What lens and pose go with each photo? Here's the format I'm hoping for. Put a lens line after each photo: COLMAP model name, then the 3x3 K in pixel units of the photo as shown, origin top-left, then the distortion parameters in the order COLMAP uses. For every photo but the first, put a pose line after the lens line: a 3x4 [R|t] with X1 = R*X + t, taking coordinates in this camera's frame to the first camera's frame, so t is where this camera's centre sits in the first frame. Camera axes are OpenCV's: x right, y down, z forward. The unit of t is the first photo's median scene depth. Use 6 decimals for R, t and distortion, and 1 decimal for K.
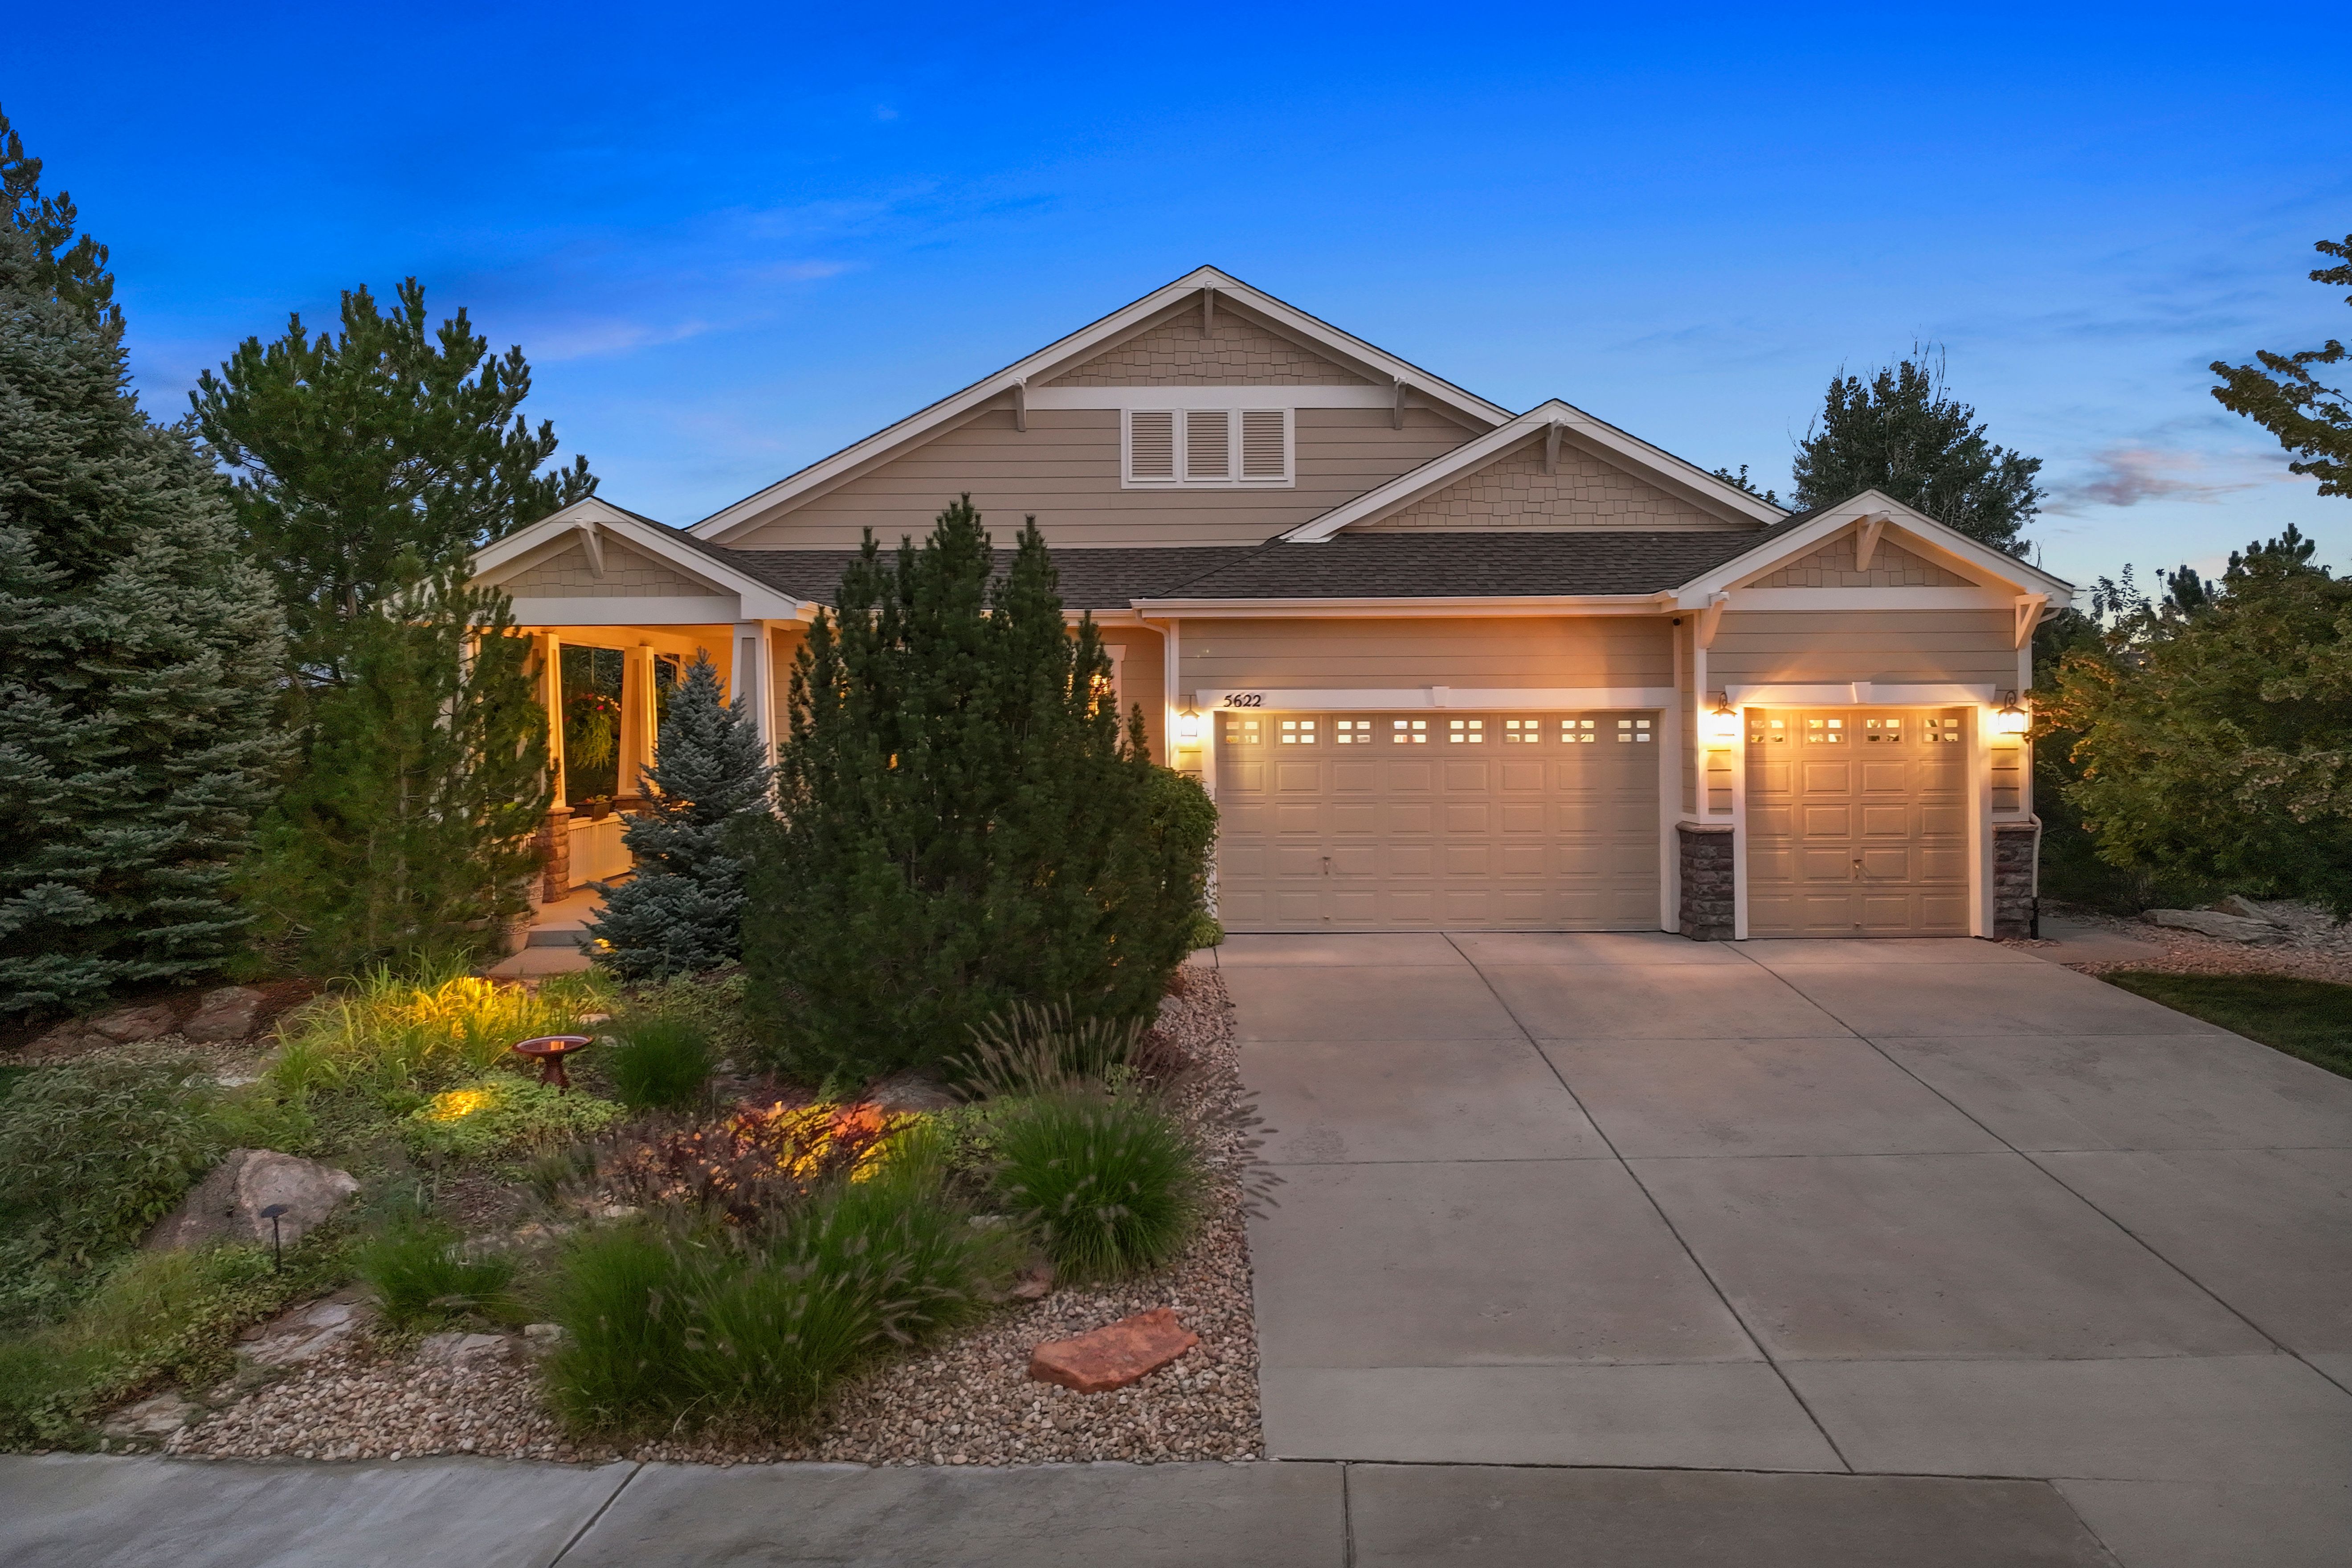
lens RADIAL K [[1629.3, 0, 1179.4], [0, 1629.3, 796.0], [0, 0, 1]] dist [-0.002784, 0.013580]
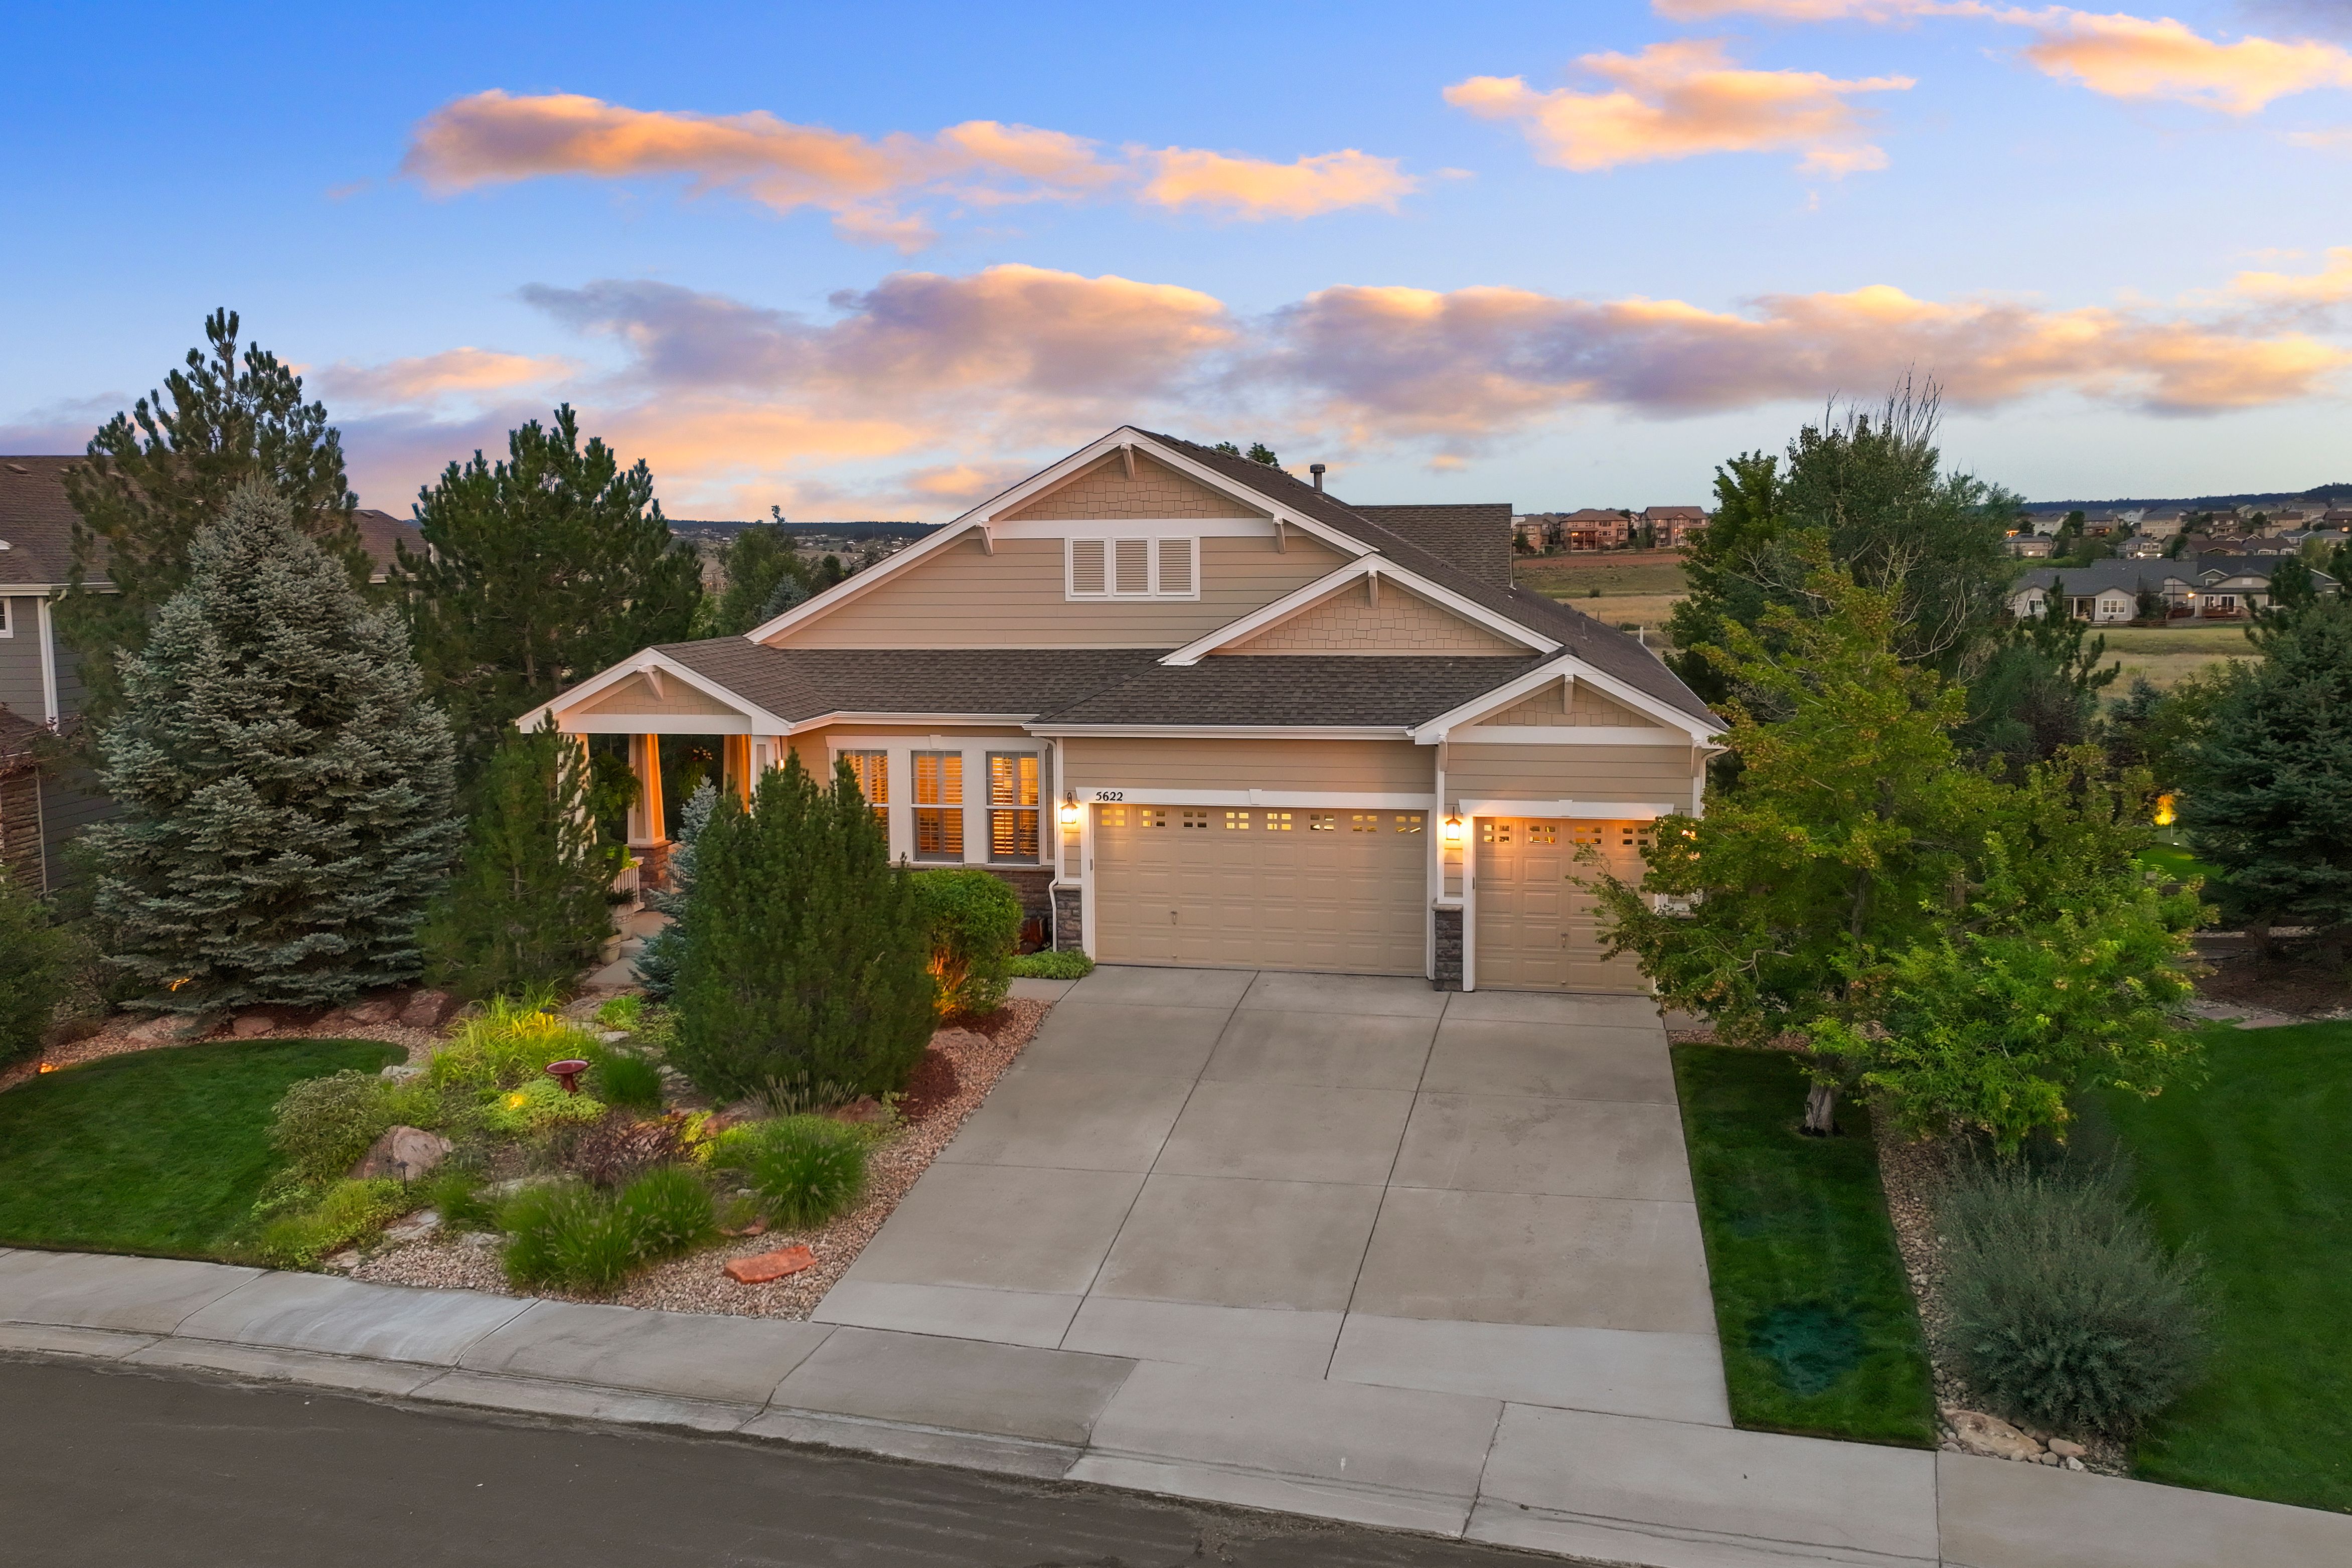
lens RADIAL K [[1778.7, 0, 1153.9], [0, 1778.7, 882.4], [0, 0, 1]] dist [-0.007186, -0.003426]
pose [[0.980094, 0.033151, -0.195747, 0.424798], [-0.006827, 0.991005, 0.133653, -0.214830], [0.198417, -0.129656, 0.971504, -0.494716]]
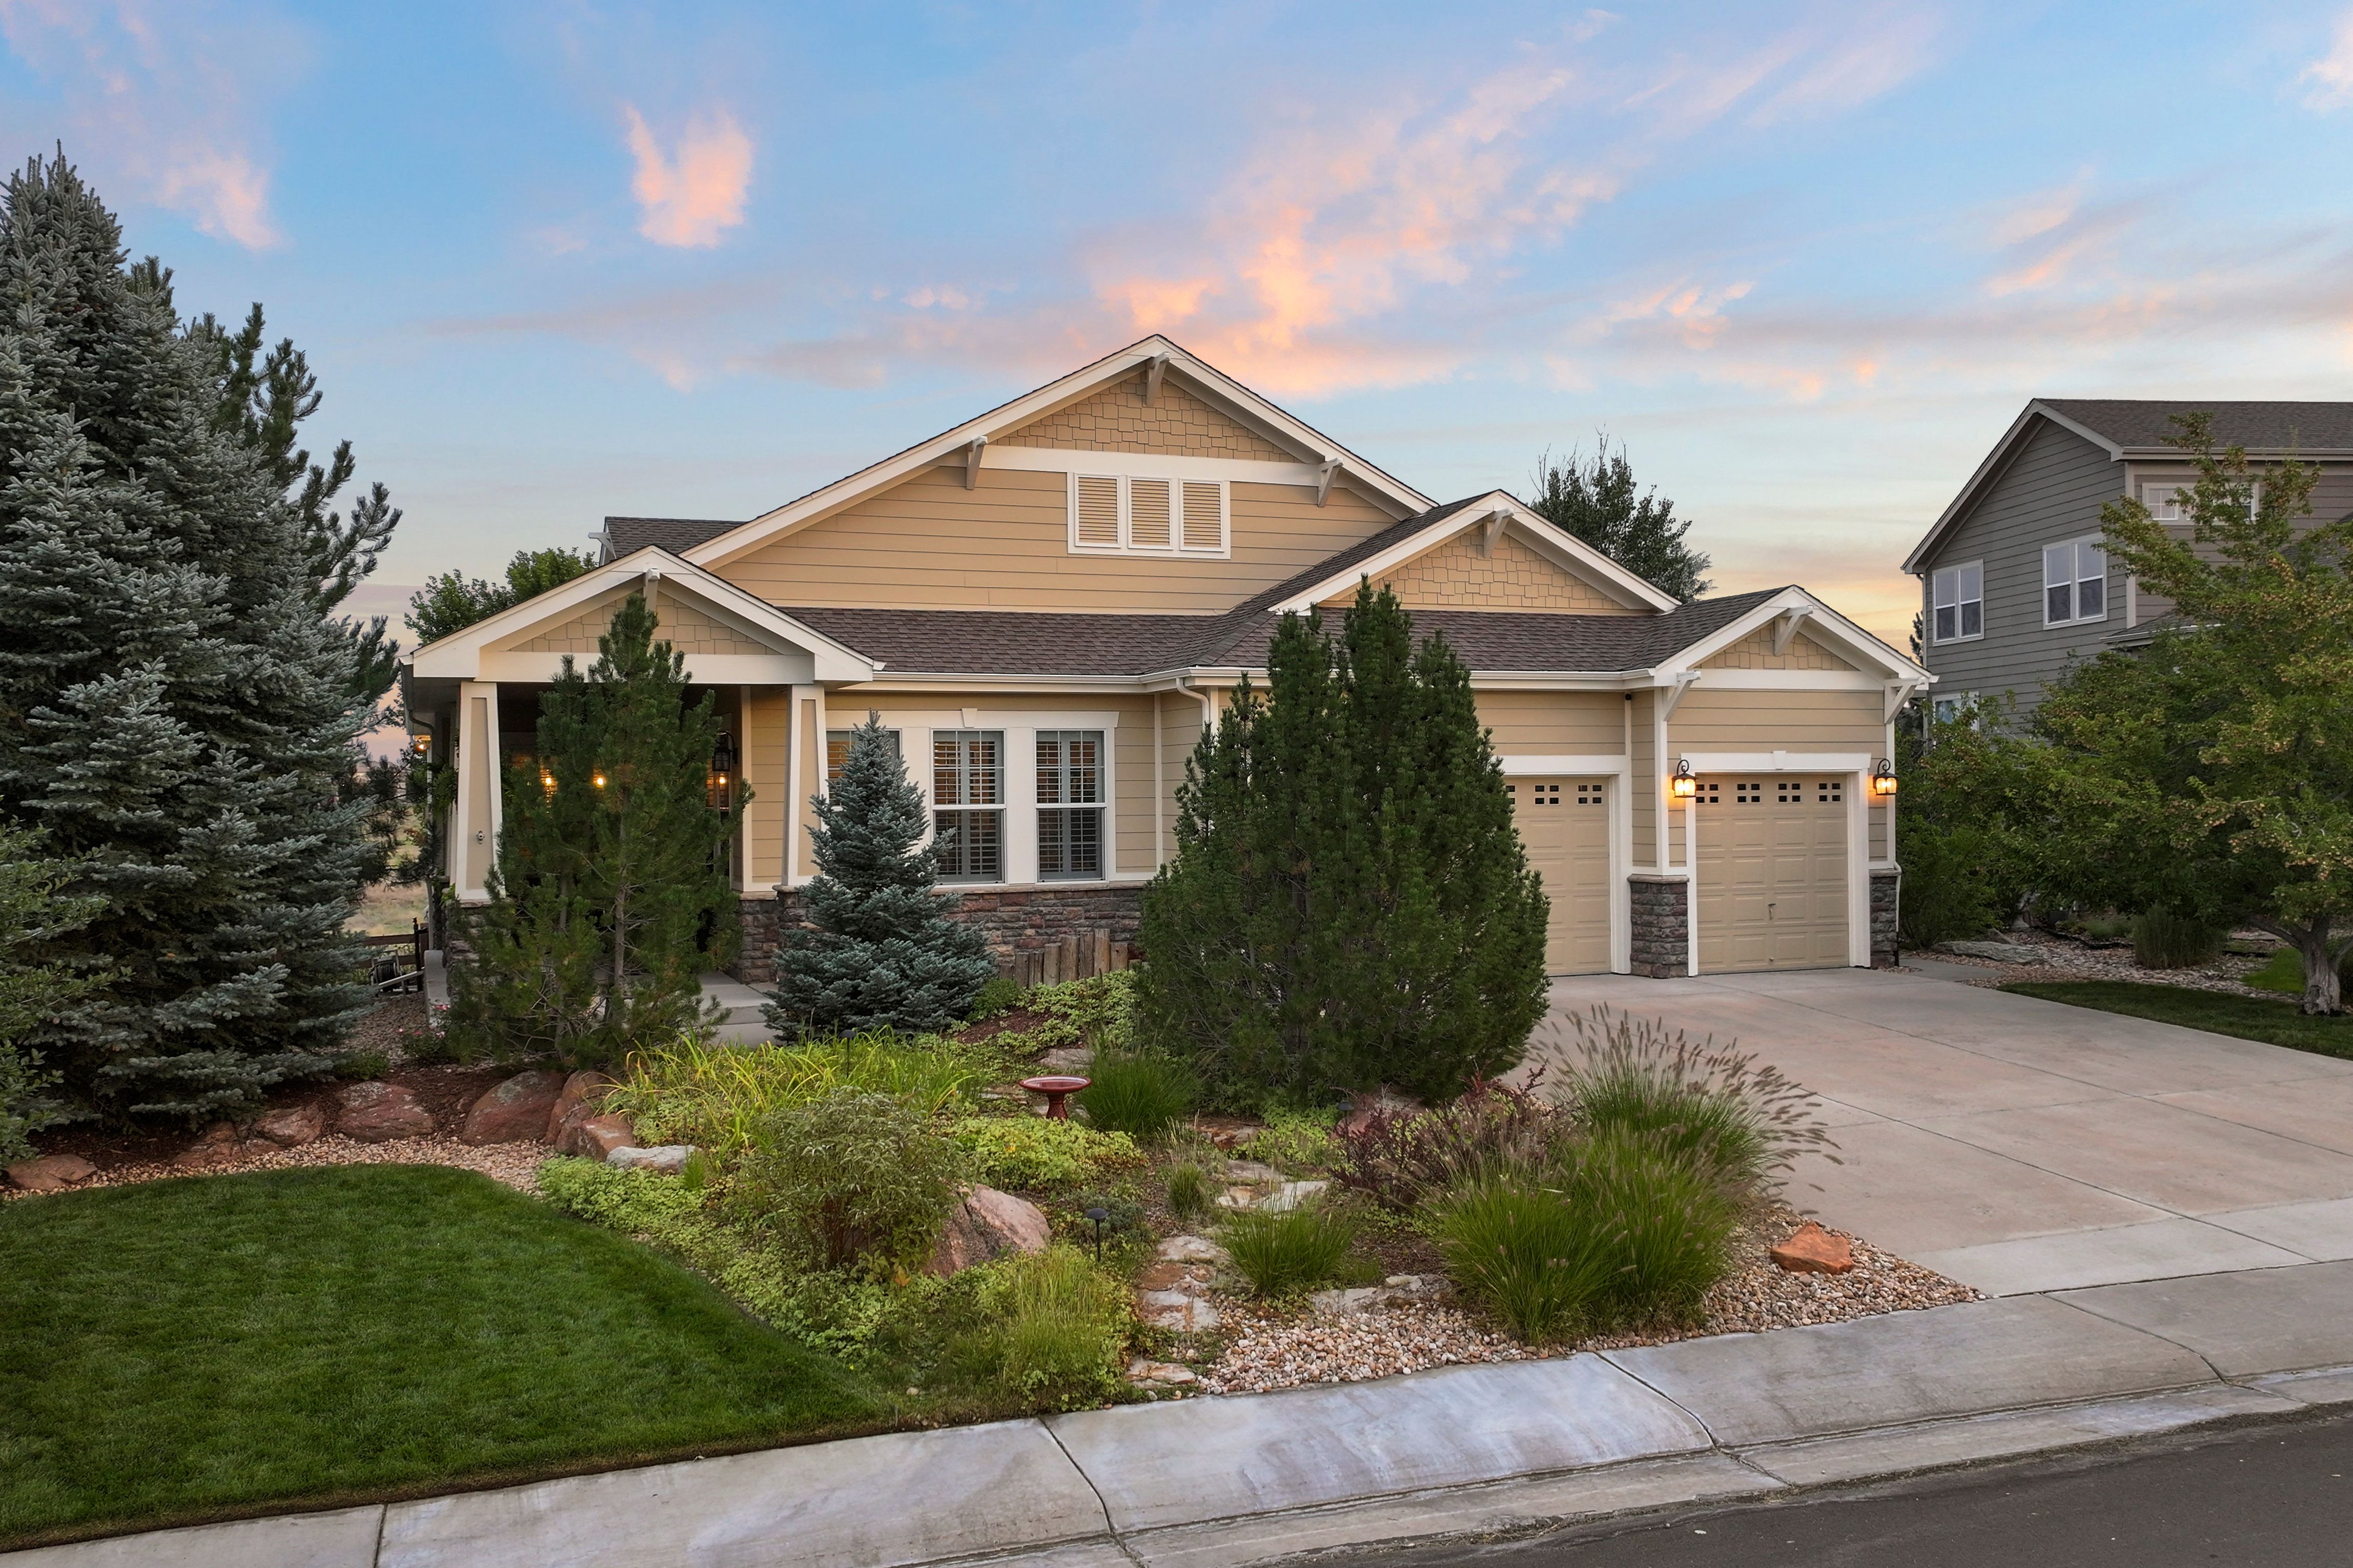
lens RADIAL K [[1873.5, 0, 1146.1], [0, 1873.5, 913.2], [0, 0, 1]] dist [0.001703, -0.009259]
pose [[0.937058, -0.025406, 0.348249, -0.536662], [0.021023, 0.999645, 0.016359, 0.016611], [-0.348541, -0.008008, 0.937259, -0.114047]]
